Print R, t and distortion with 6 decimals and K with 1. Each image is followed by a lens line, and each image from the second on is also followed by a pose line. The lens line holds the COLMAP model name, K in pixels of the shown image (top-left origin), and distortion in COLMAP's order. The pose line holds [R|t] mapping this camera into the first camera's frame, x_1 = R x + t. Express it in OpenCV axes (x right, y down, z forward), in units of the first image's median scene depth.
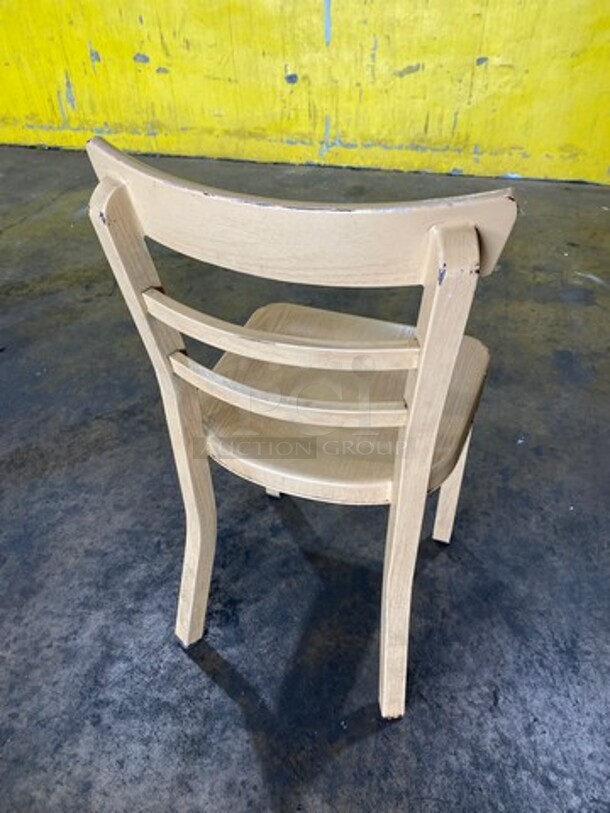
lens RADIAL K [[615.6, 0, 311.3], [0, 615.6, 403.5], [0, 0, 1]] dist [0.000907, -0.000145]
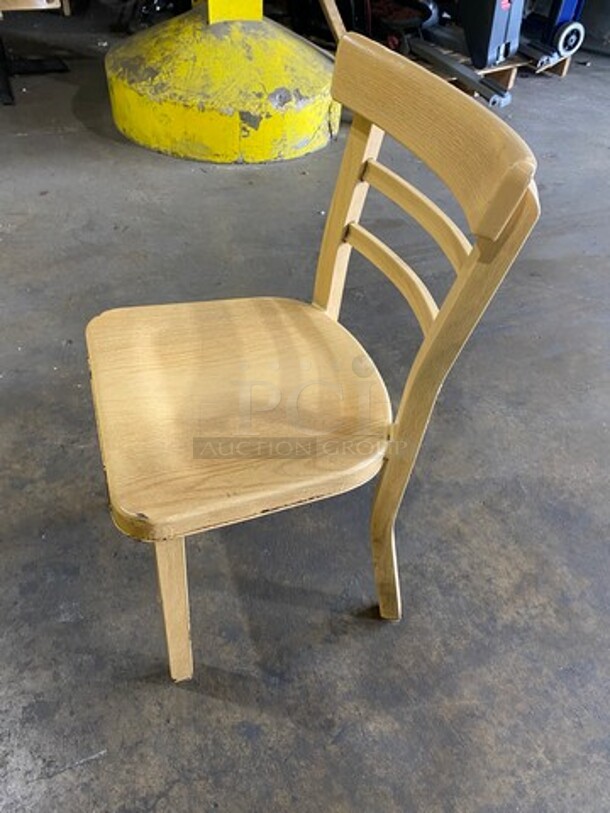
lens RADIAL K [[617.9, 0, 305.0], [0, 617.9, 406.5], [0, 0, 1]] dist [0.015390, -0.008712]
pose [[-0.636609, -0.569941, 0.519516, -0.444726], [0.415996, 0.313455, 0.853636, -0.660035], [-0.649366, 0.759549, 0.037545, 0.784478]]
